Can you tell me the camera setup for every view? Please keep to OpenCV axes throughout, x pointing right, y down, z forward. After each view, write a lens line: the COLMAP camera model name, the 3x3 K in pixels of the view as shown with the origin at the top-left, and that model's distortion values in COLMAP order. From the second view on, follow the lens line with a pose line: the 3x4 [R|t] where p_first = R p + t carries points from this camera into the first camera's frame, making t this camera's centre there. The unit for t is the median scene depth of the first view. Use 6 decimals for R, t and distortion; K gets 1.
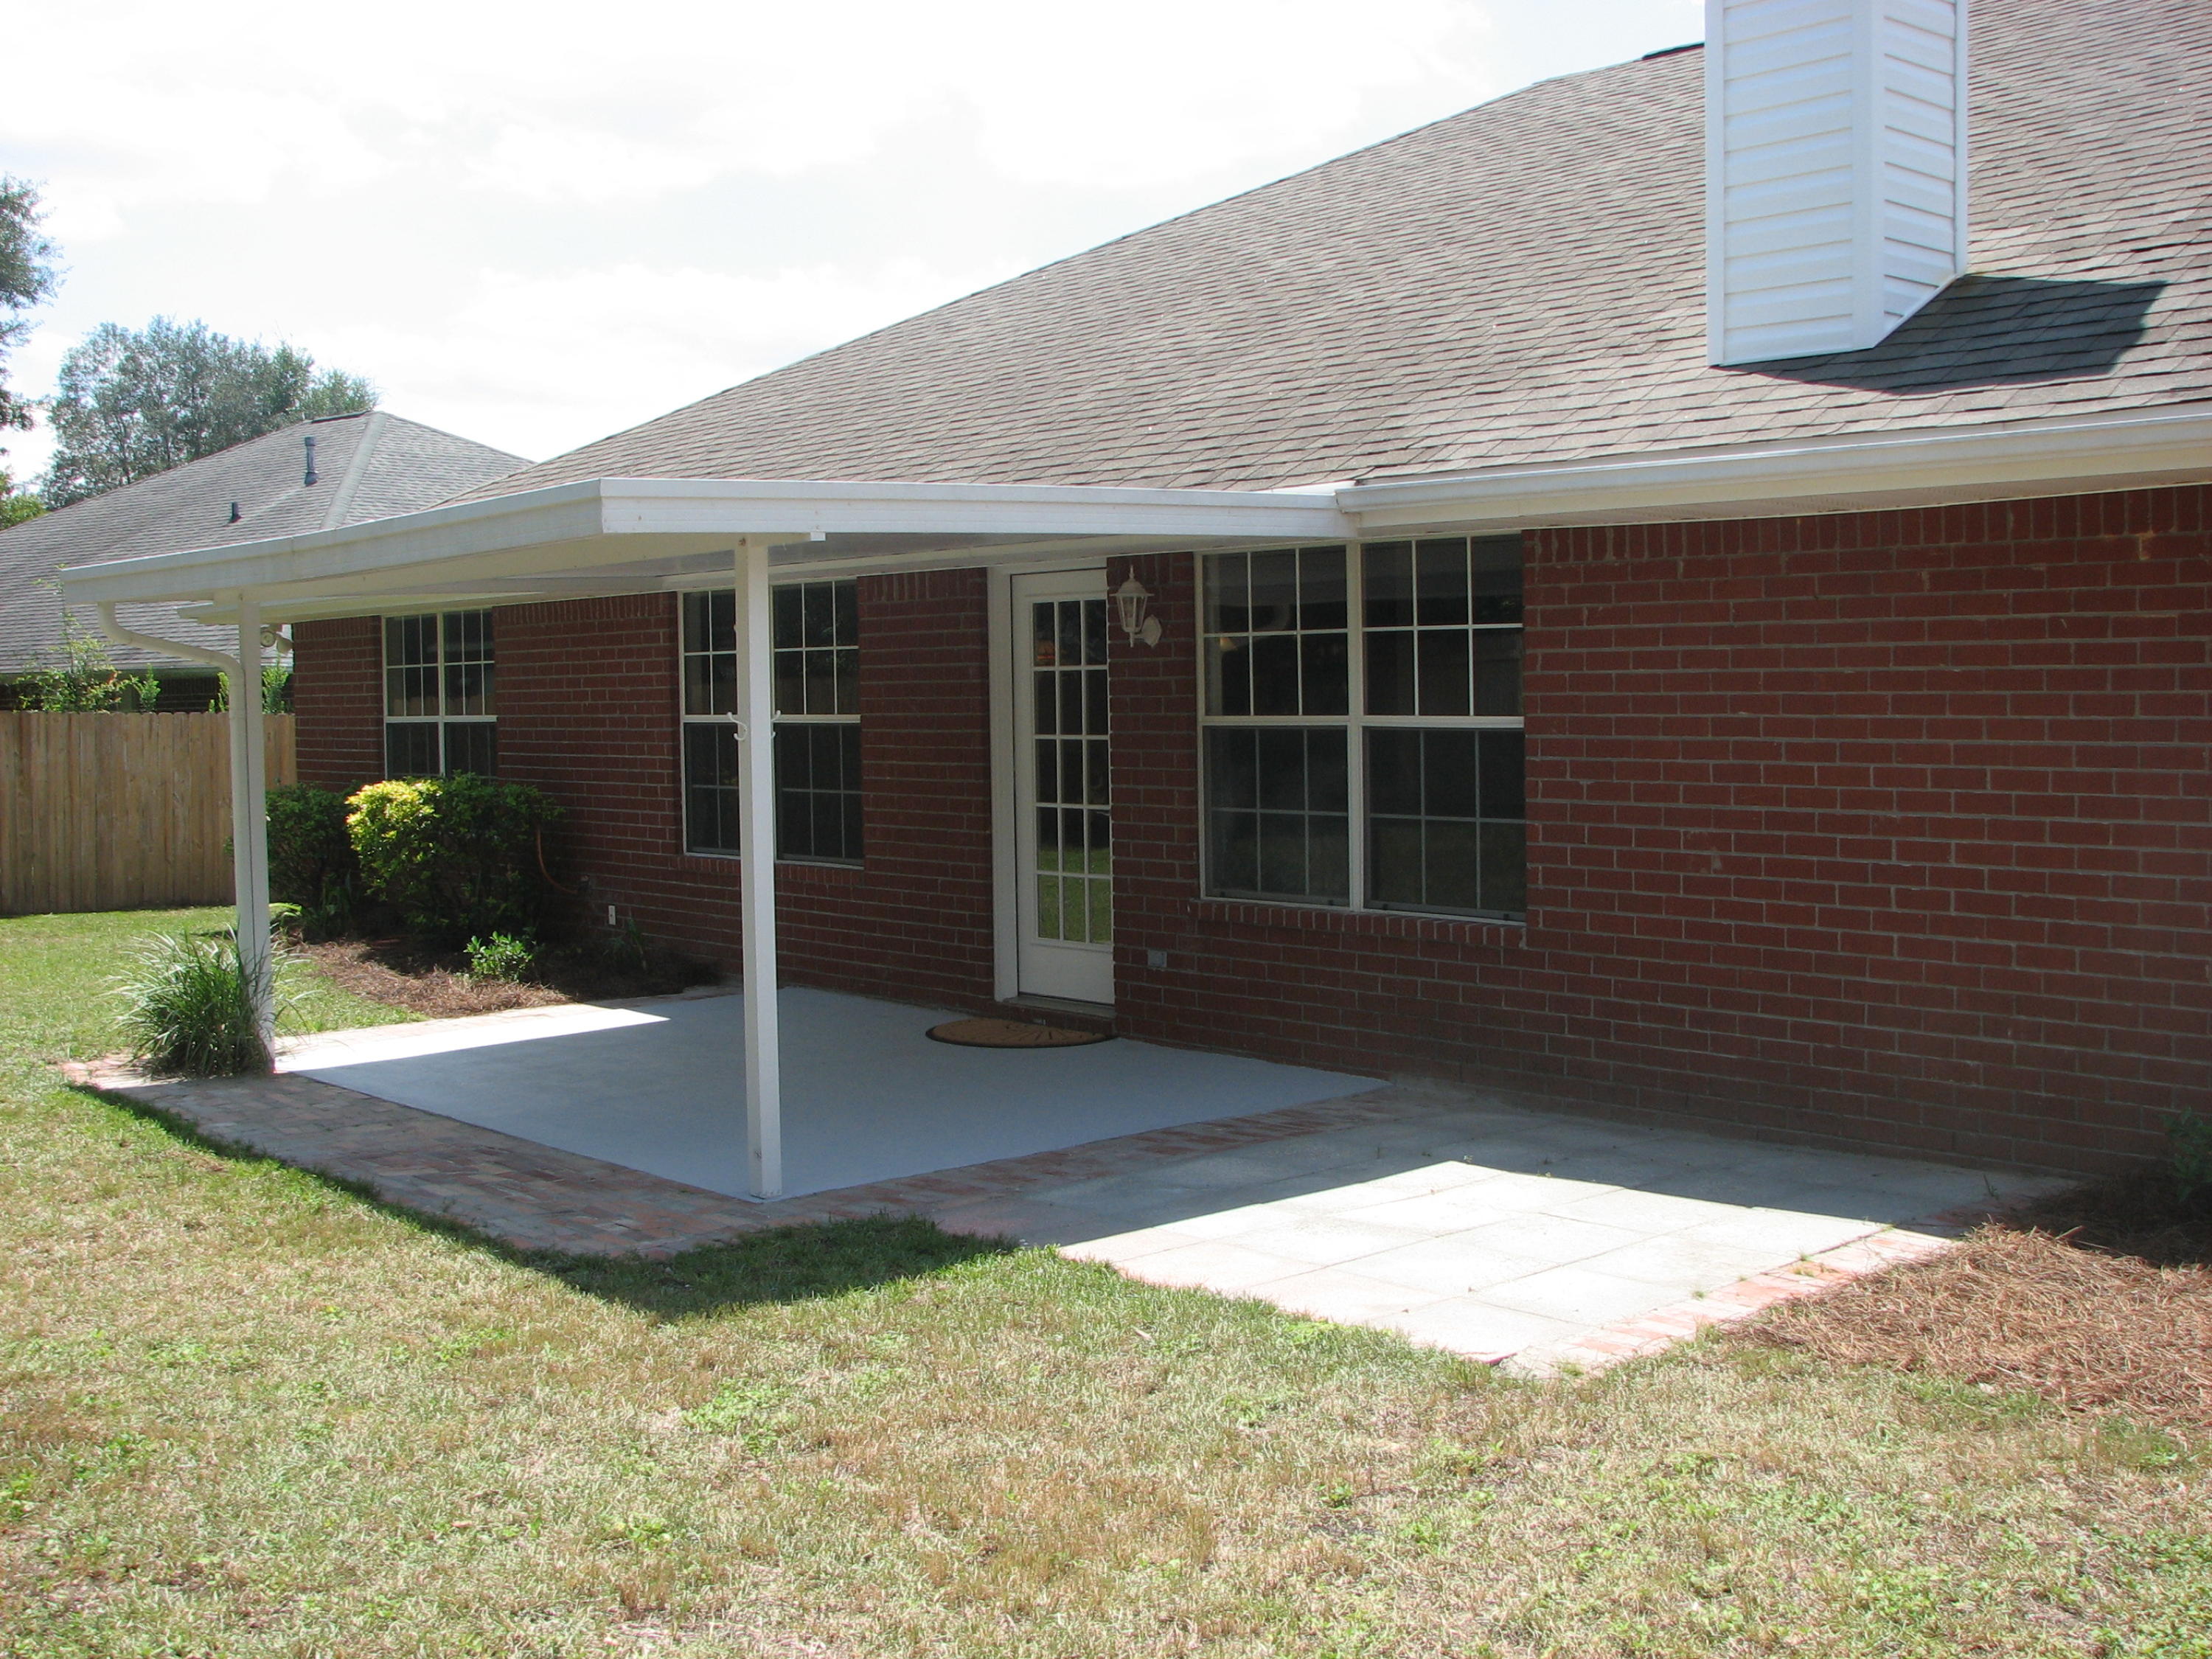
lens RADIAL K [[2349.9, 0, 1072.9], [0, 2349.9, 819.4], [0, 0, 1]] dist [-0.204777, 0.305383]
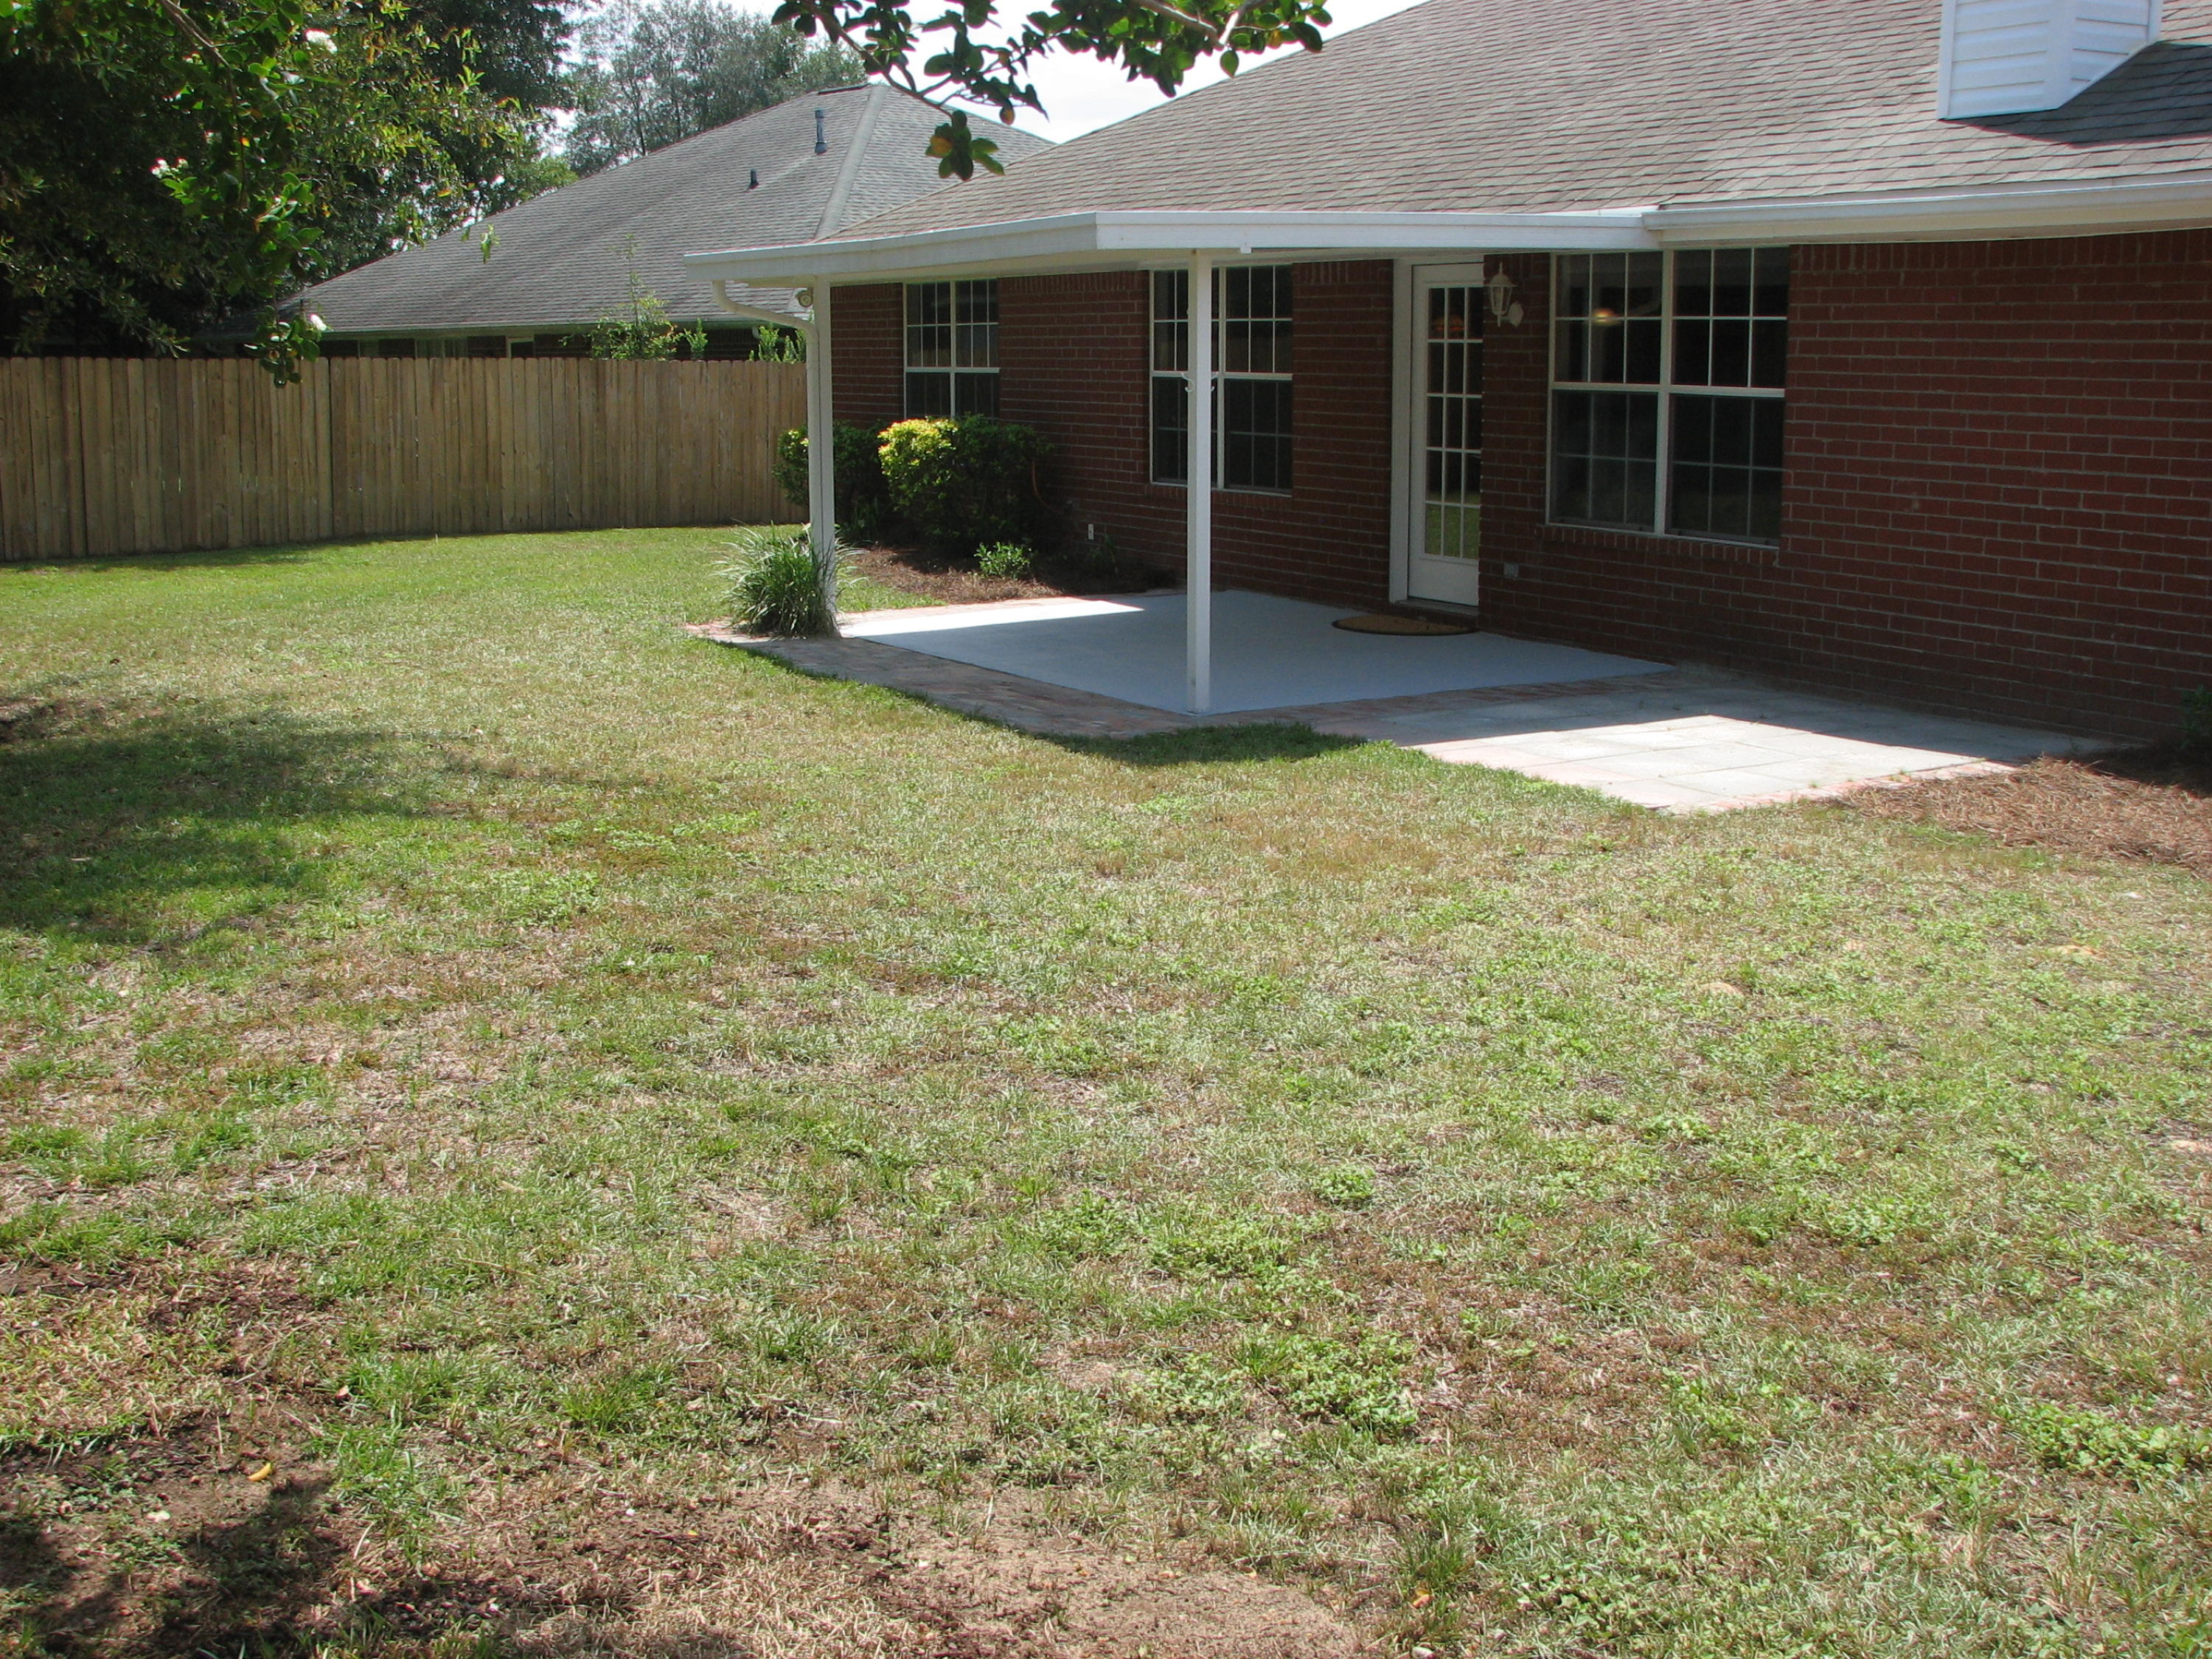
lens RADIAL K [[2329.8, 0, 1099.9], [0, 2329.8, 779.1], [0, 0, 1]] dist [-0.205412, 0.316494]
pose [[0.982150, 0.047929, -0.181889, 0.056740], [-0.023872, 0.990934, 0.132215, 0.011969], [0.186577, -0.125513, 0.974390, -0.327688]]
